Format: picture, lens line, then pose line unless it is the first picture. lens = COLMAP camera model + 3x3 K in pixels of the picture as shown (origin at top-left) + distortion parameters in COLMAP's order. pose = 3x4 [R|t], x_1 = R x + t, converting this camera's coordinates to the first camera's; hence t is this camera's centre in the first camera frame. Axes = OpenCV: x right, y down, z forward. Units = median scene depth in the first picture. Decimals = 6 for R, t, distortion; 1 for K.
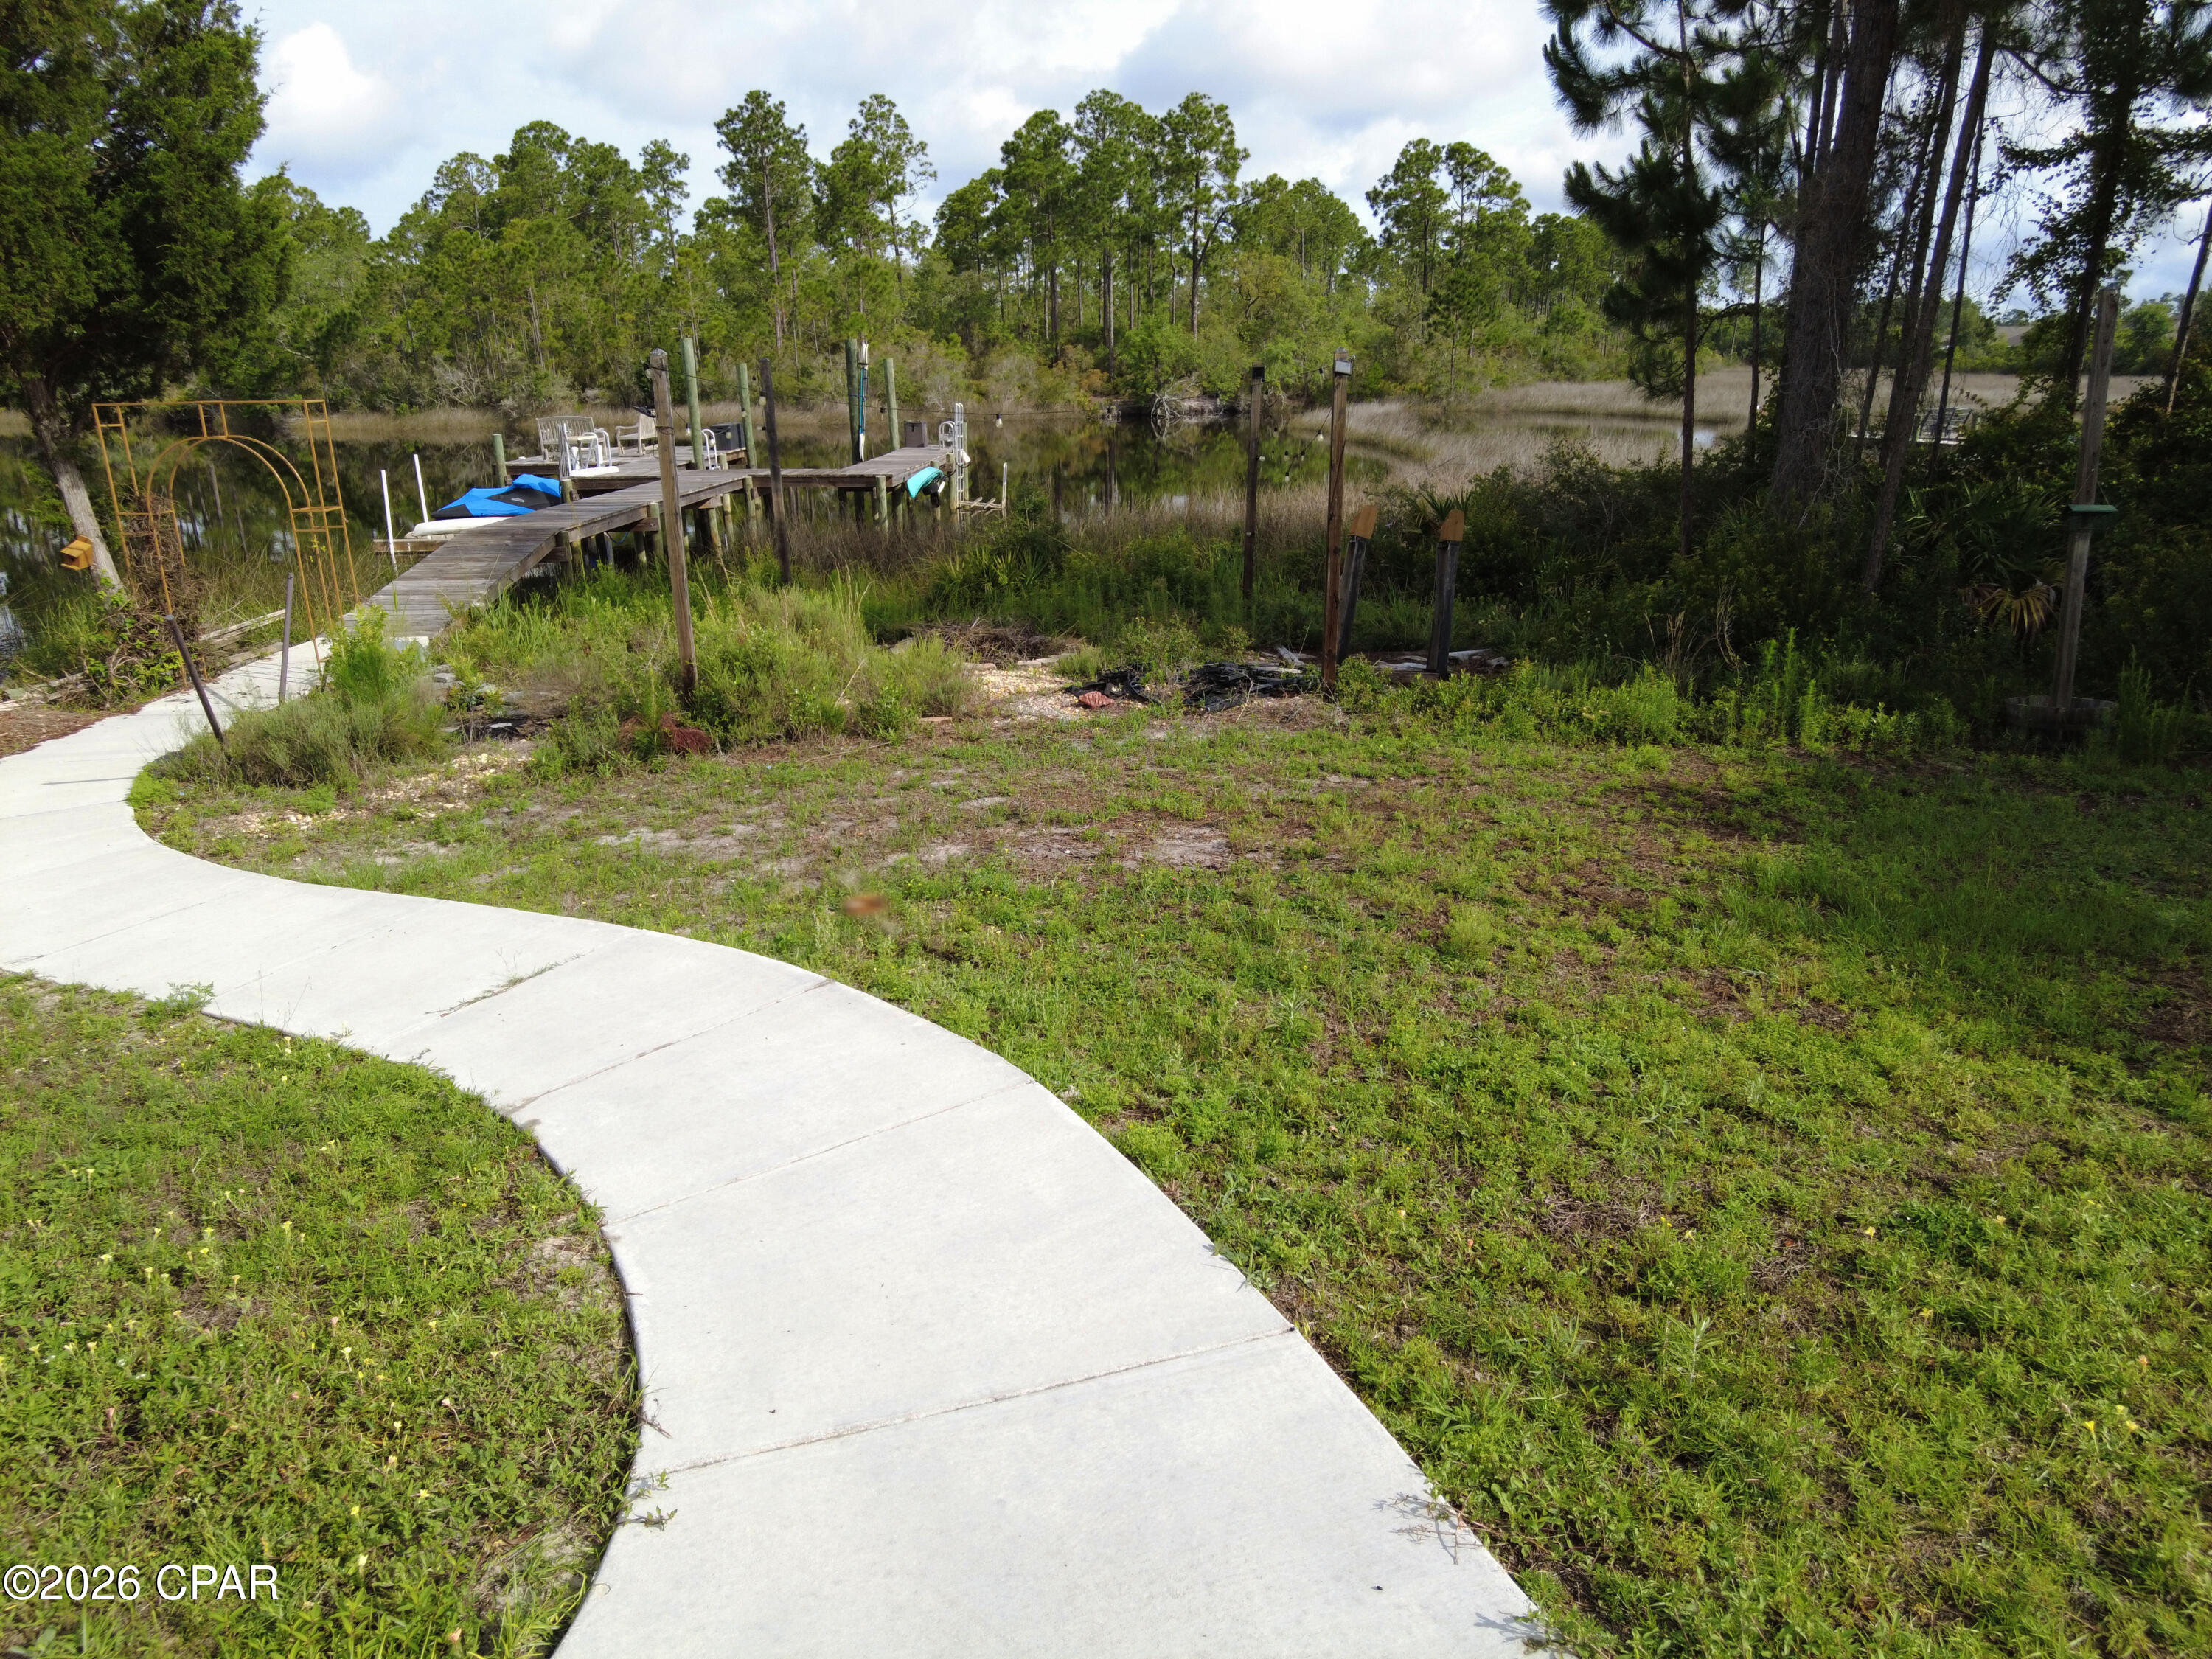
lens RADIAL K [[1337.4, 0, 1071.3], [0, 1337.4, 835.5], [0, 0, 1]] dist [-0.049547, 0.008227]
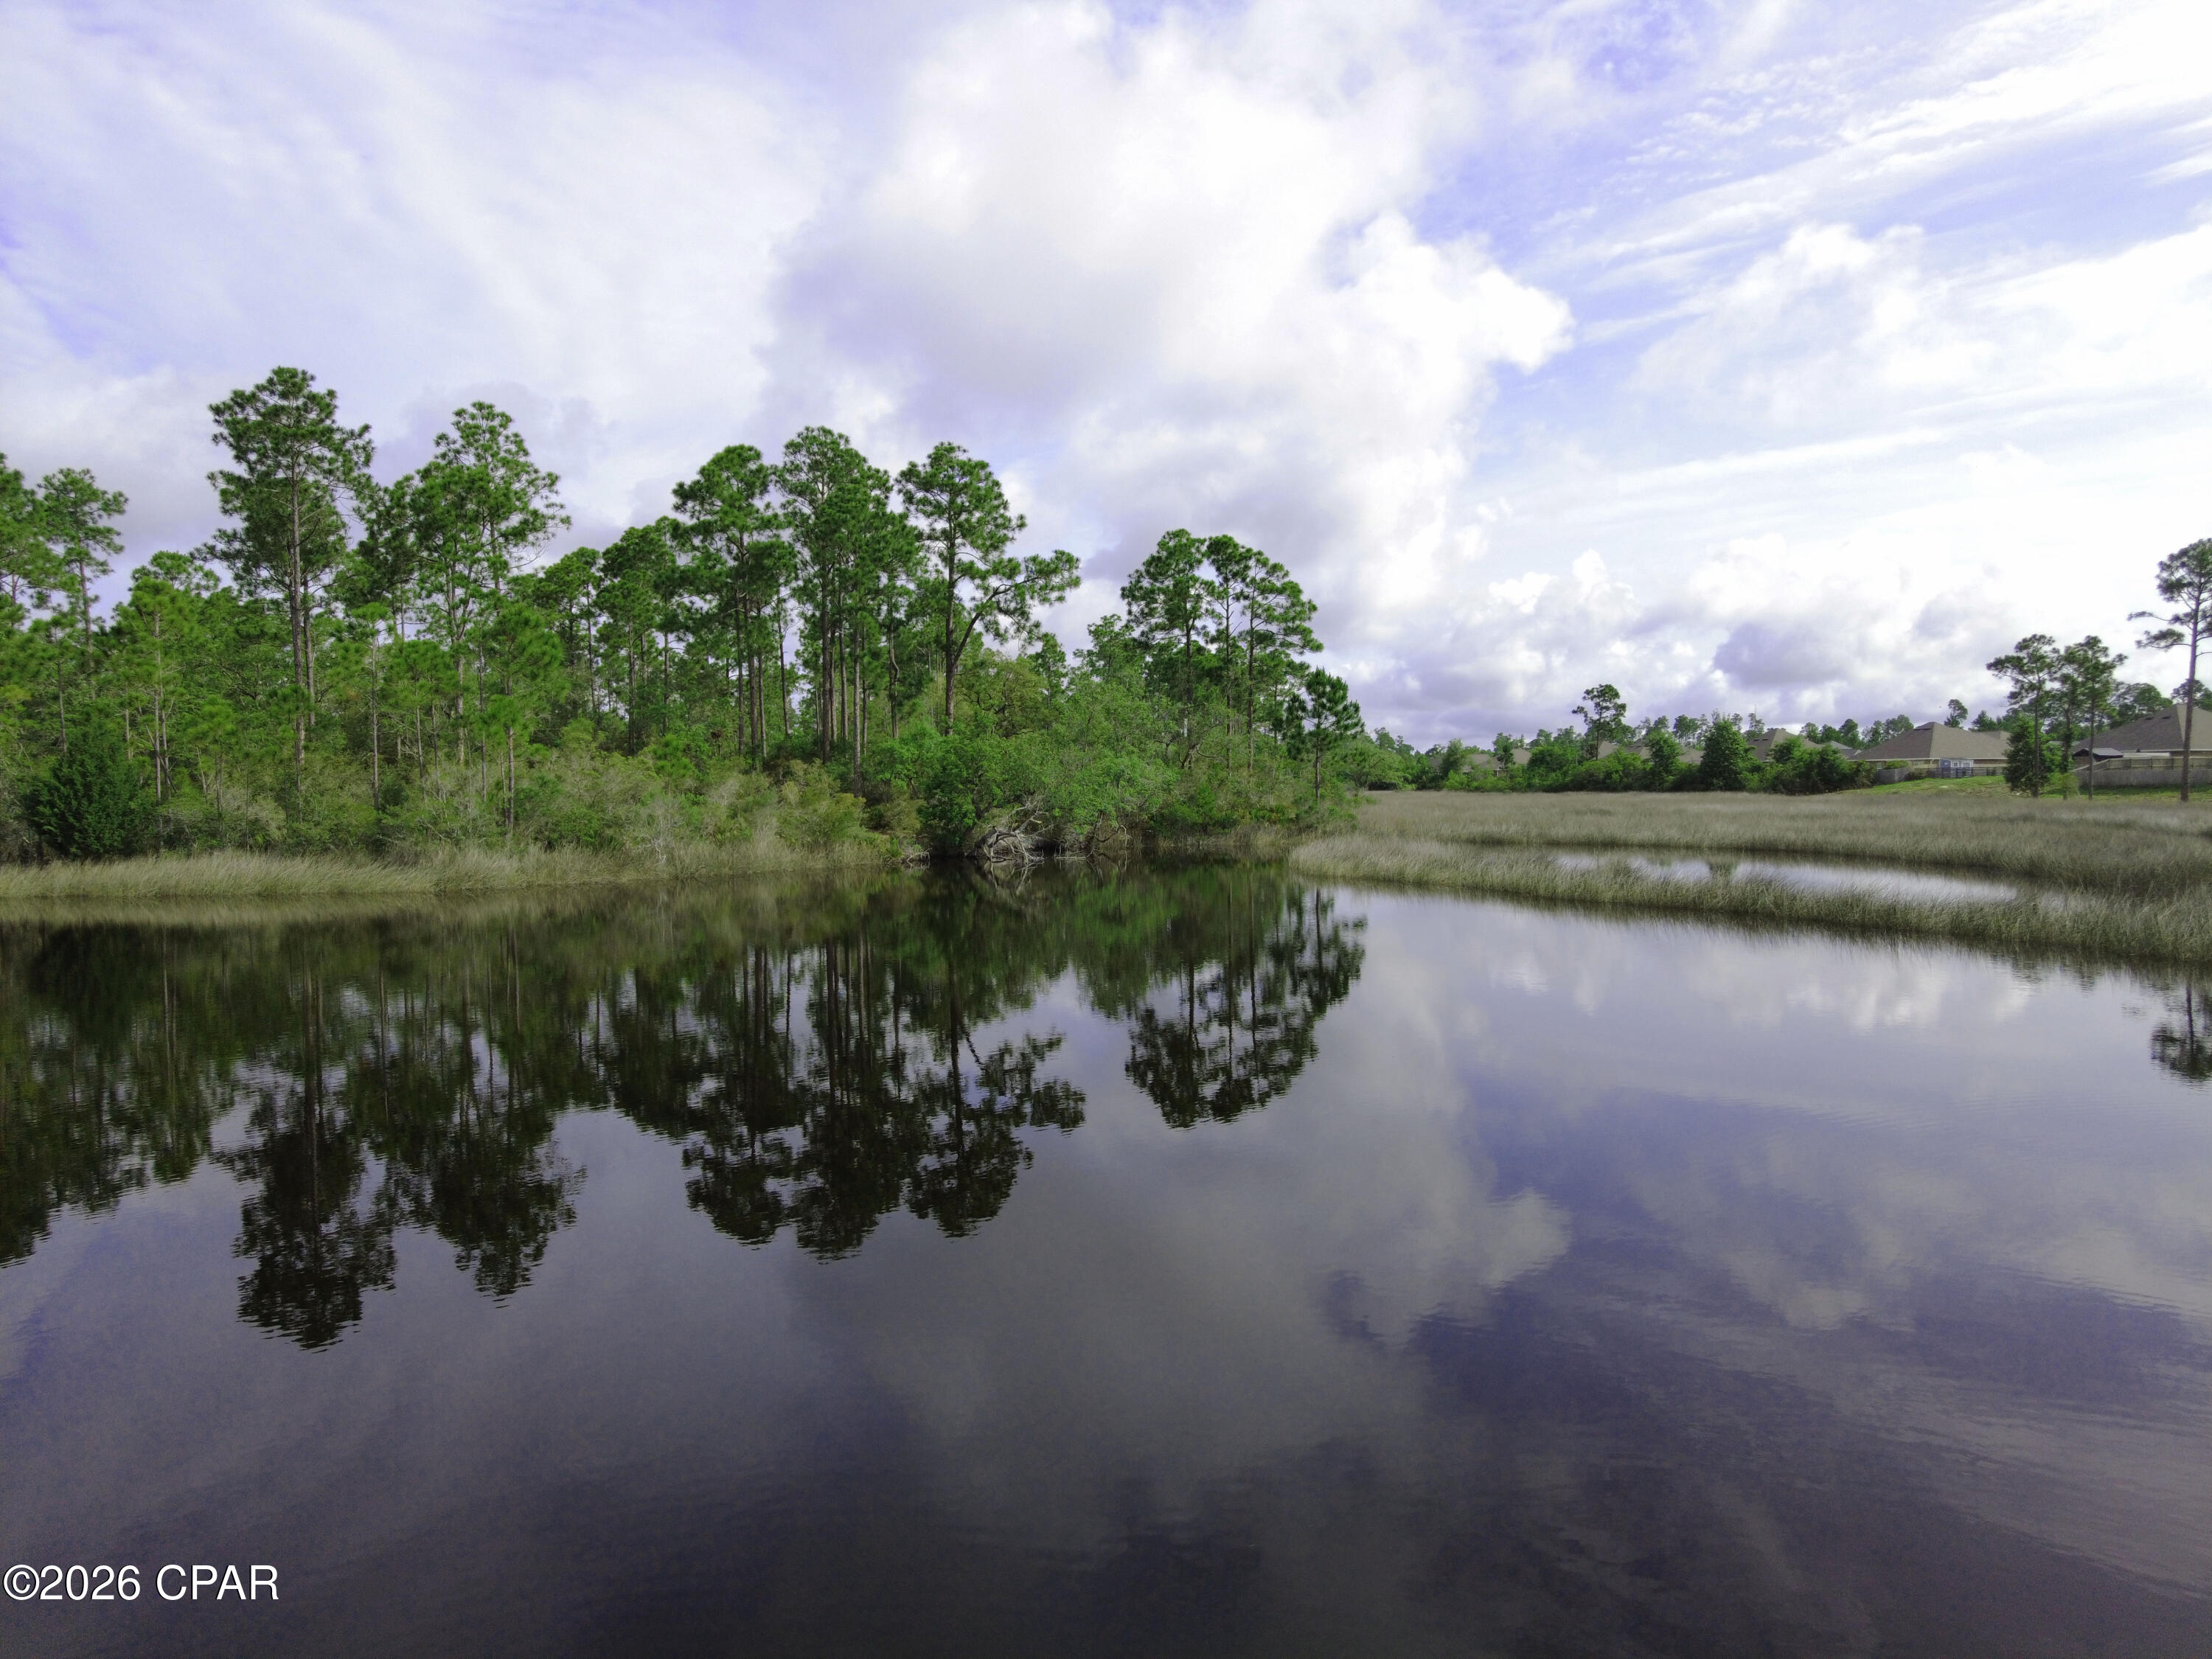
lens RADIAL K [[1337.4, 0, 1100.3], [0, 1337.4, 828.4], [0, 0, 1]] dist [-0.049547, 0.008227]
pose [[0.916101, -0.012203, 0.400762, -0.130955], [0.134810, 0.950719, -0.279214, -0.124067], [-0.377605, 0.309815, 0.872599, 0.357769]]
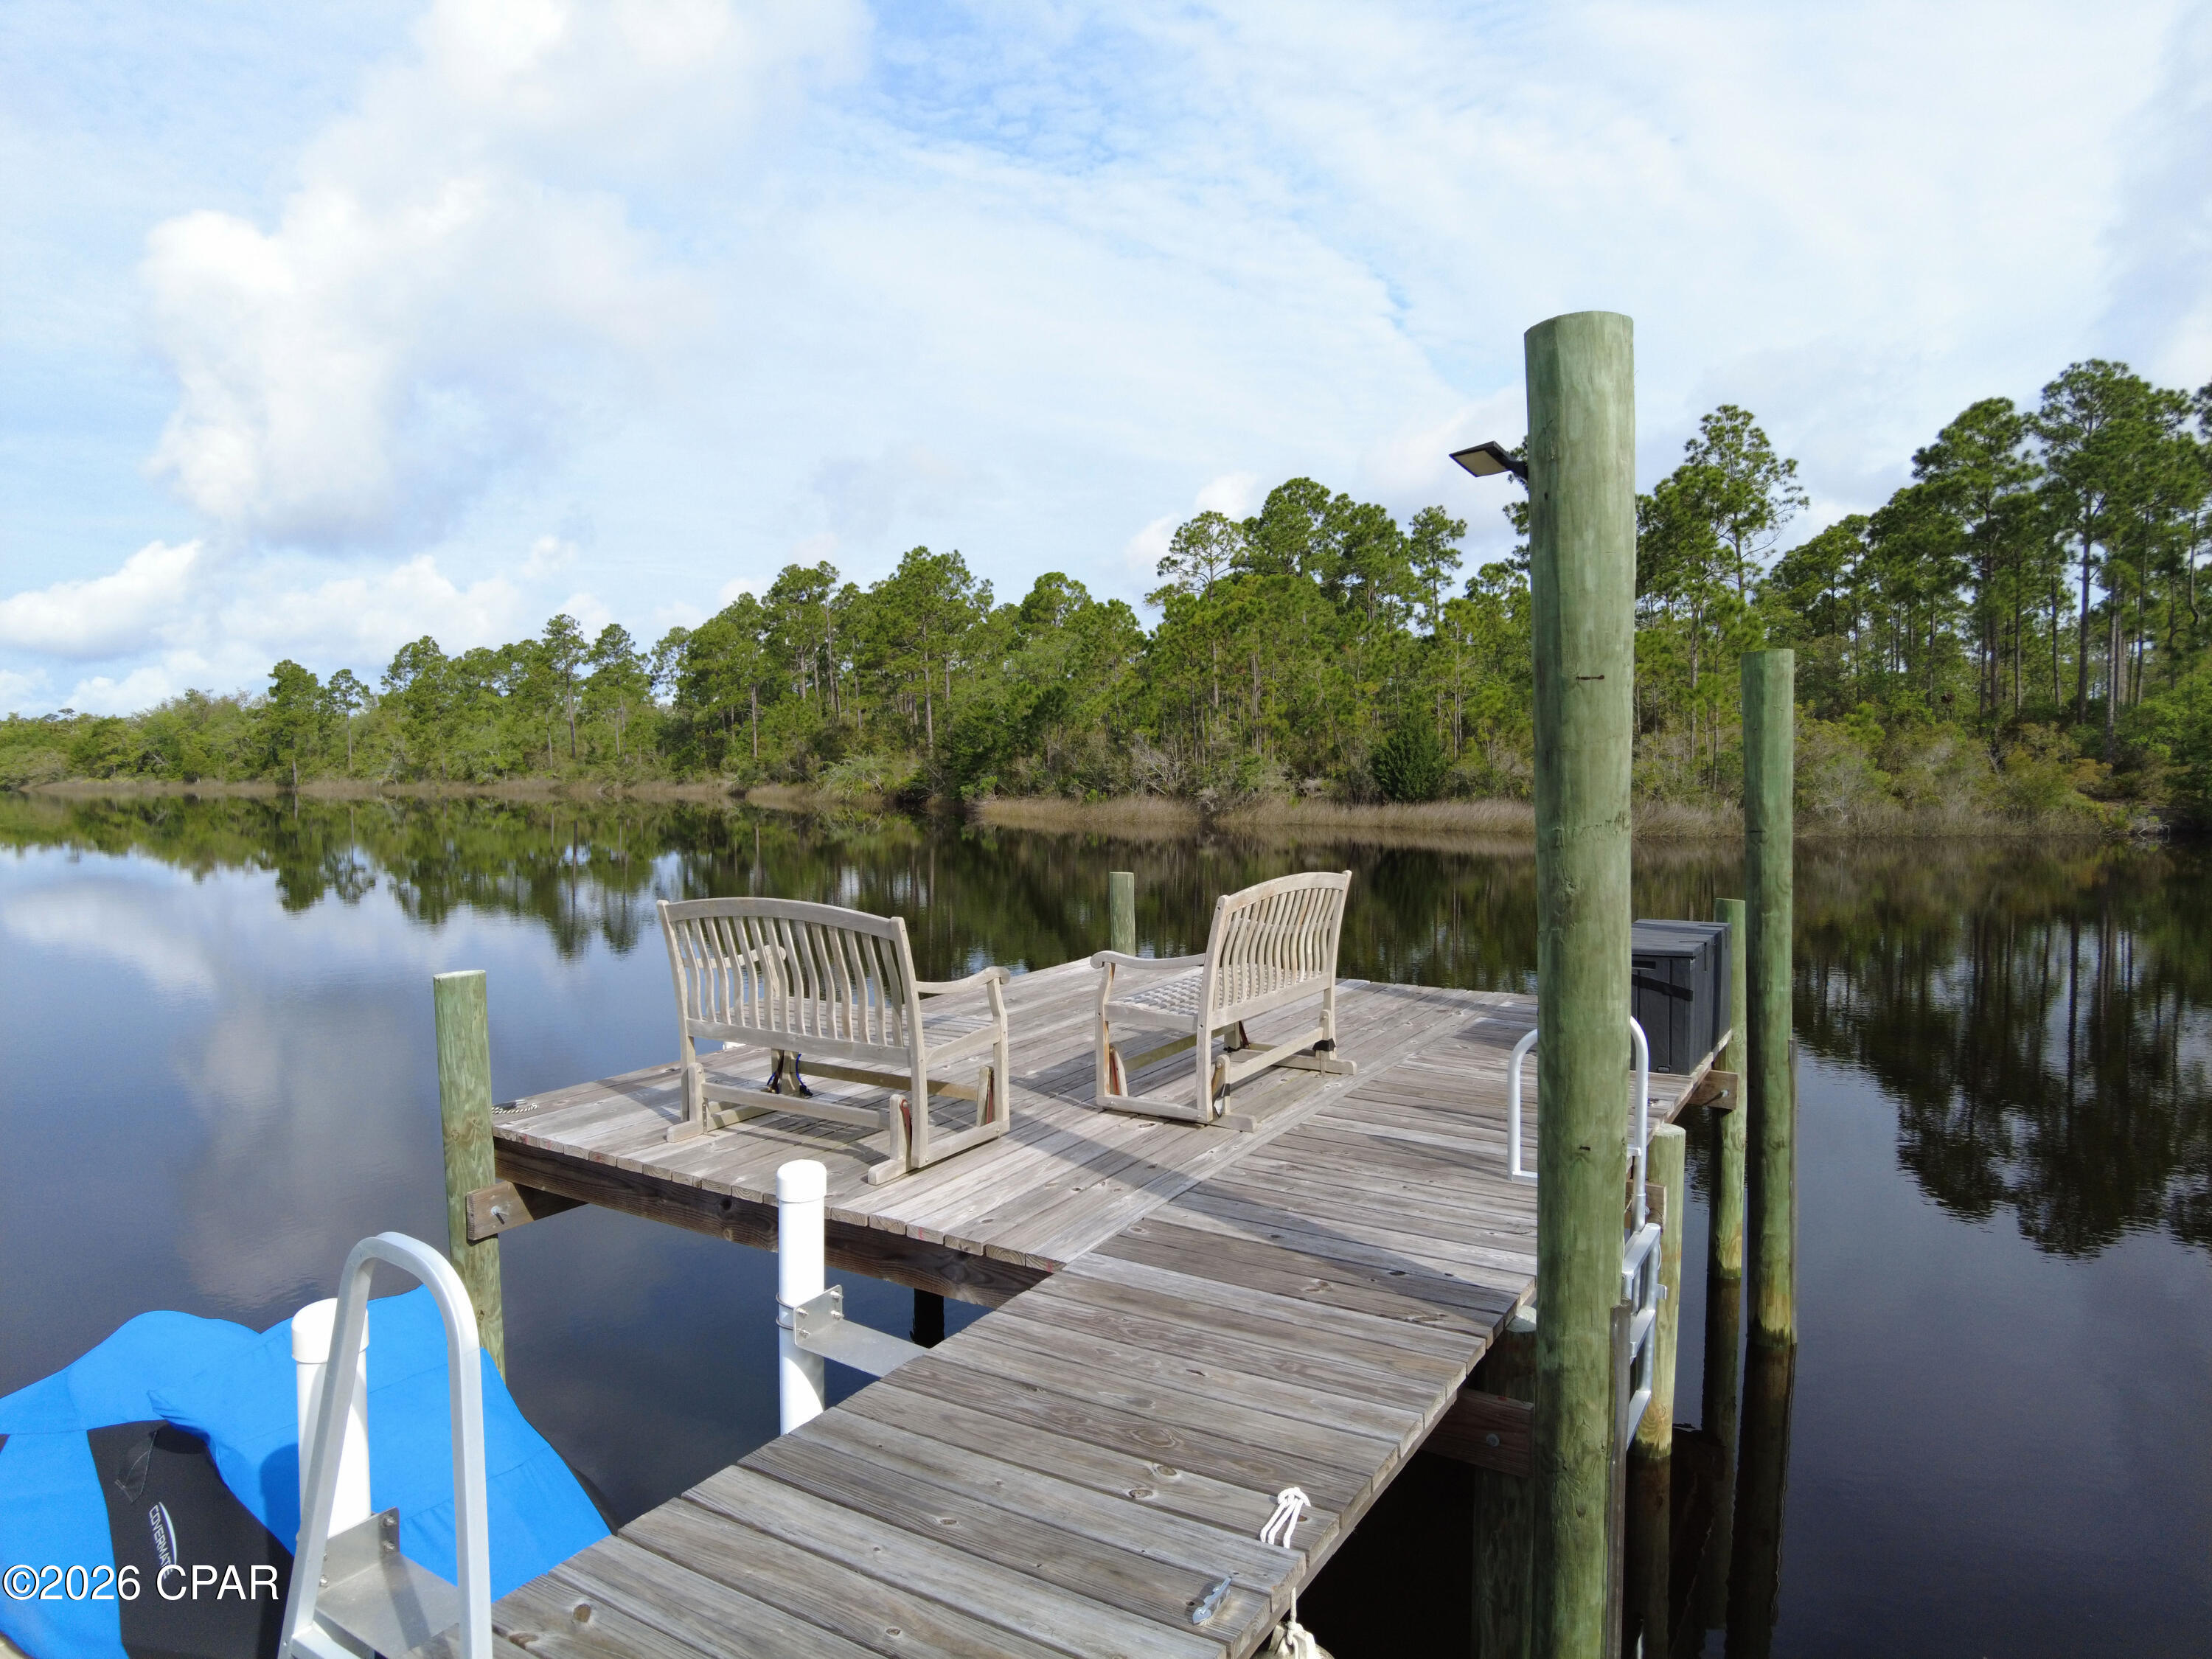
lens RADIAL K [[1337.4, 0, 1077.9], [0, 1337.4, 851.2], [0, 0, 1]] dist [-0.049547, 0.008227]
pose [[0.865814, 0.033992, -0.499210, -0.084875], [-0.165731, 0.960855, -0.222014, -0.091476], [0.472122, 0.274957, 0.837555, 0.267015]]
